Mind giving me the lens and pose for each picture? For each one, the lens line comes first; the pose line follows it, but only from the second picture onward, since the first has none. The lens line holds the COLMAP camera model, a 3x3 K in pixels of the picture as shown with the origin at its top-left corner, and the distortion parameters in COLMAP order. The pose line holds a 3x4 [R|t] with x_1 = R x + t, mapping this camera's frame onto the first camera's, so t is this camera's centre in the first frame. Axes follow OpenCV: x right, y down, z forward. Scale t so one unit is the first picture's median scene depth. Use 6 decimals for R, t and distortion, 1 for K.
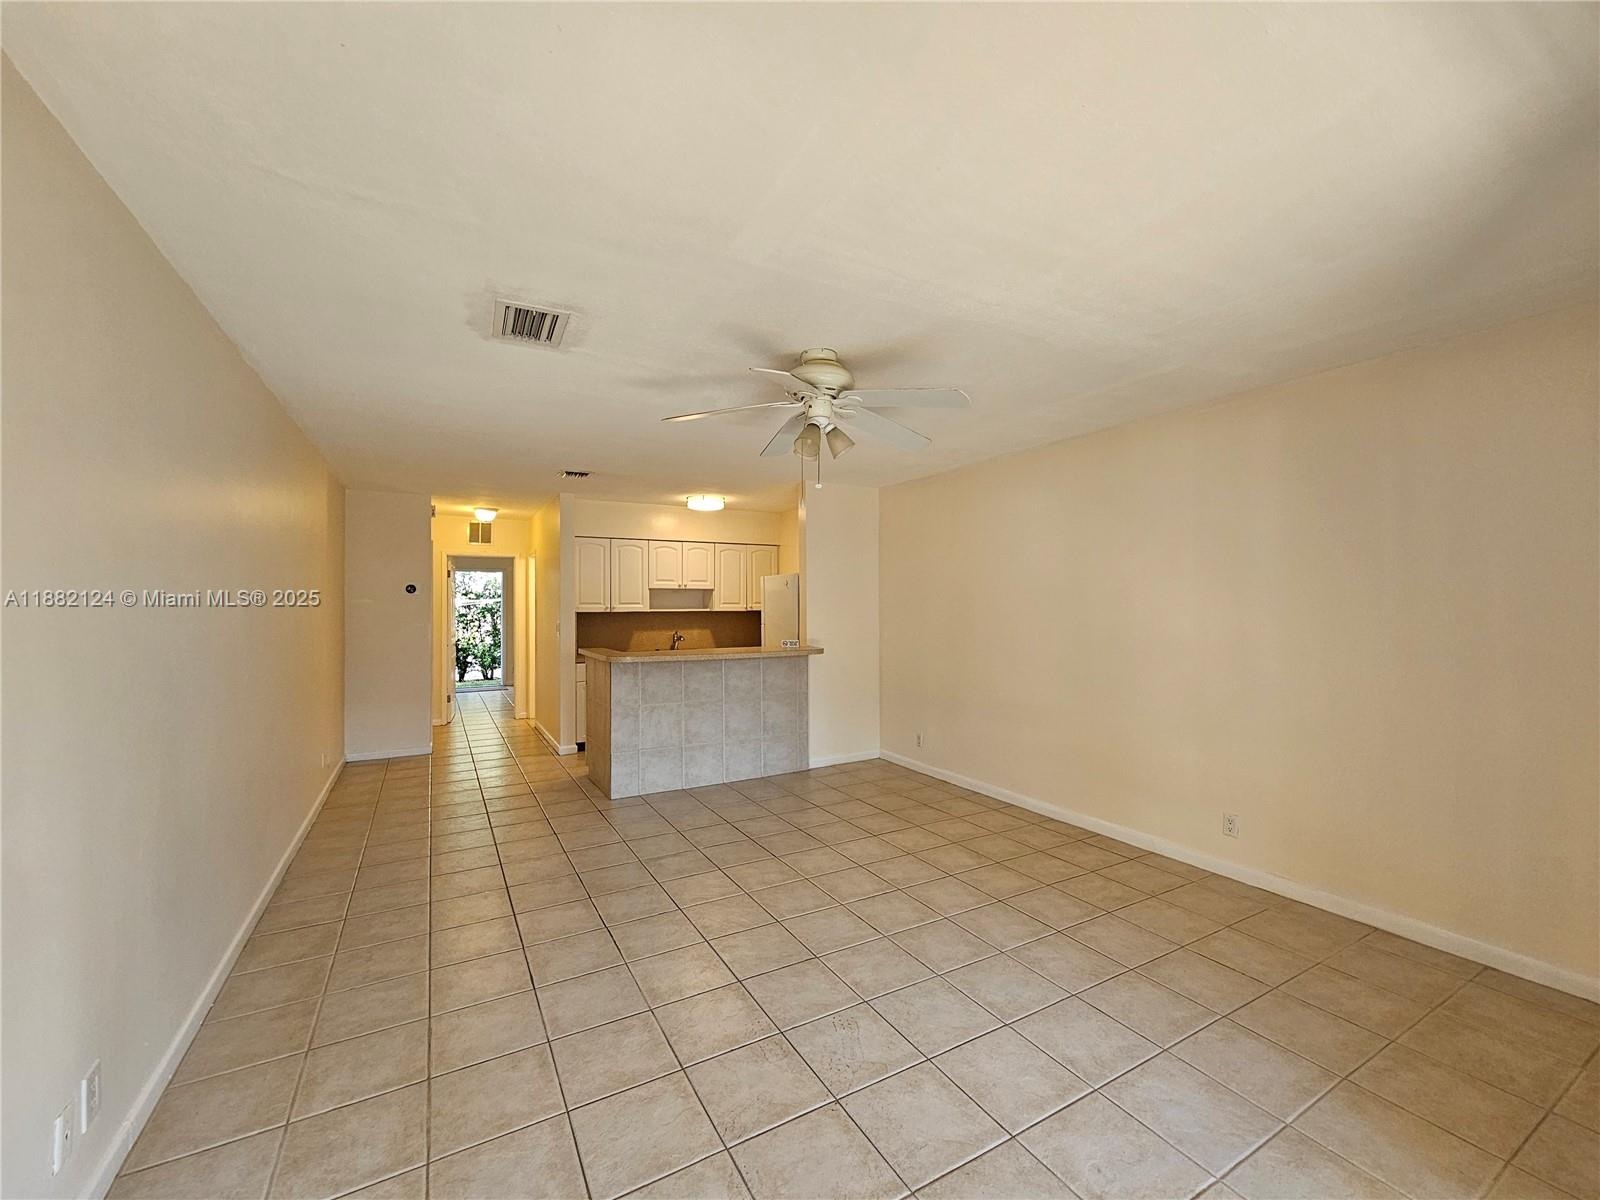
lens RADIAL K [[654.4, 0, 798.9], [0, 654.4, 594.9], [0, 0, 1]] dist [-0.000196, -0.000058]
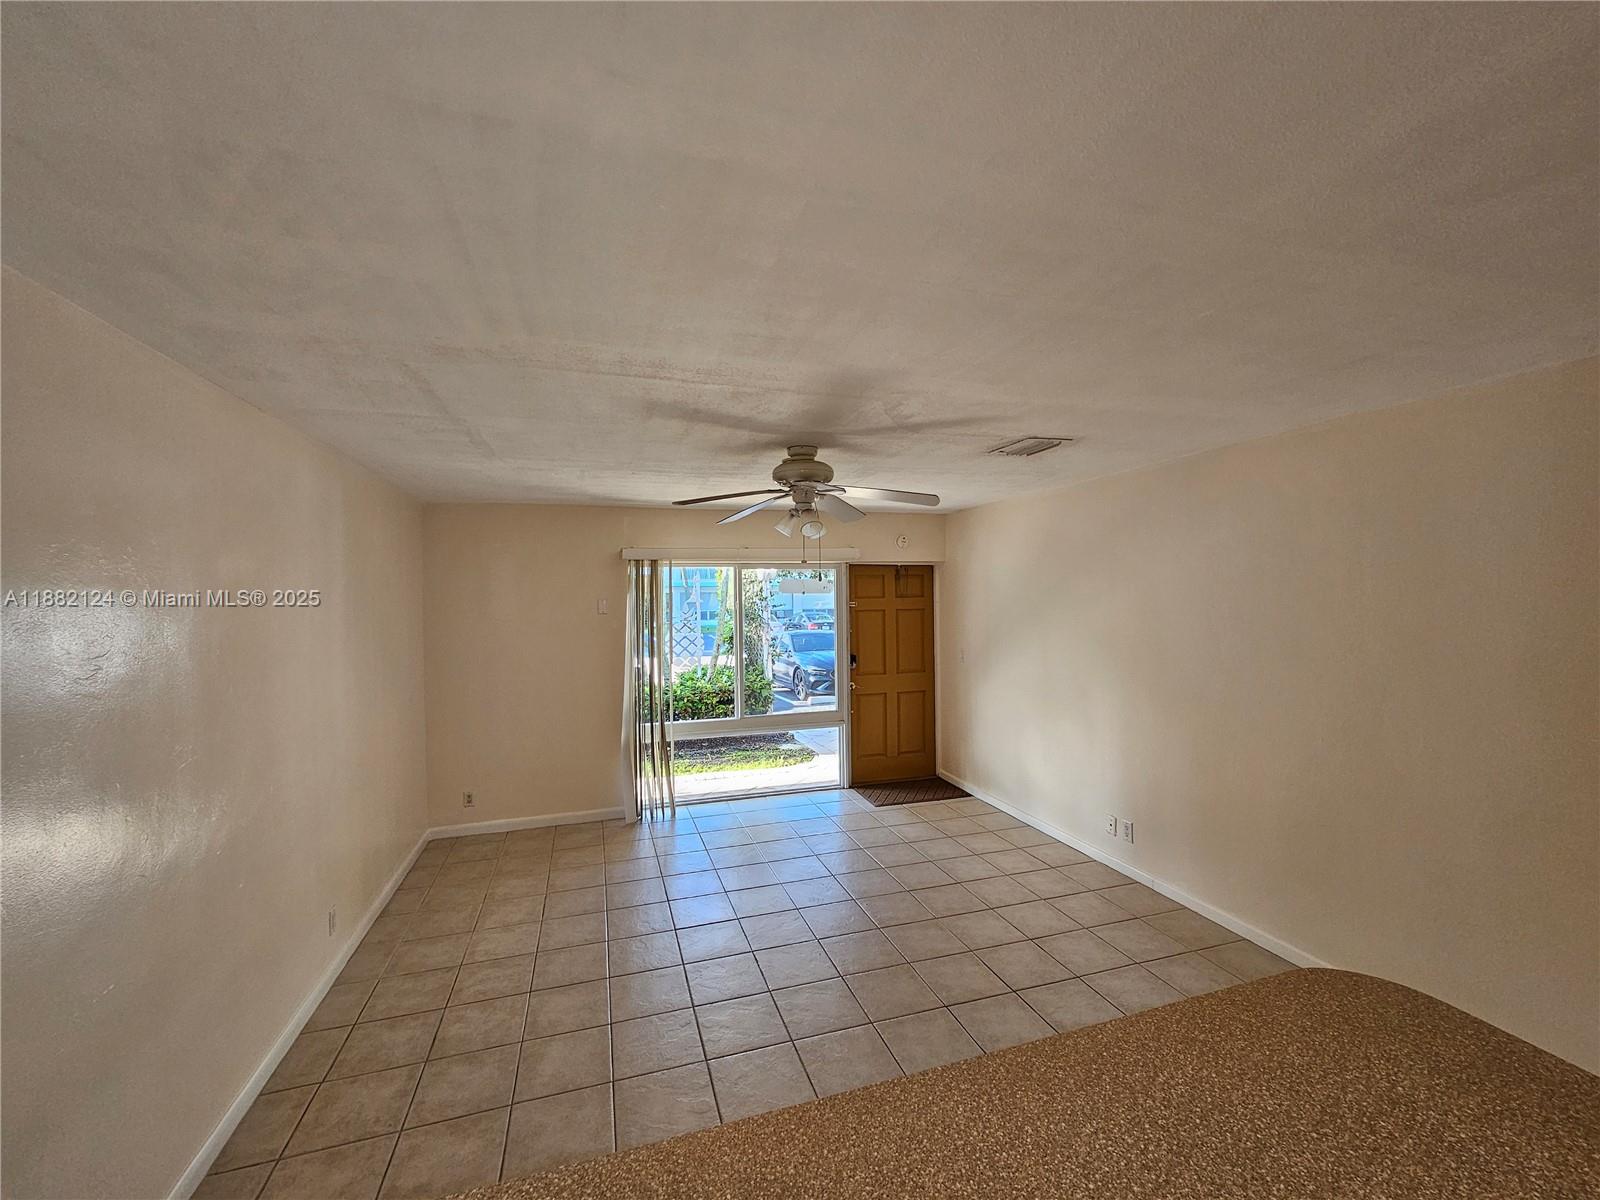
lens RADIAL K [[651.3, 0, 789.3], [0, 651.3, 596.4], [0, 0, 1]] dist [0.000811, -0.000212]
pose [[-0.976092, 0.021965, 0.216247, -0.111793], [0.019484, 0.999718, -0.013598, -0.049301], [-0.216484, -0.009059, -0.976244, 1.229976]]
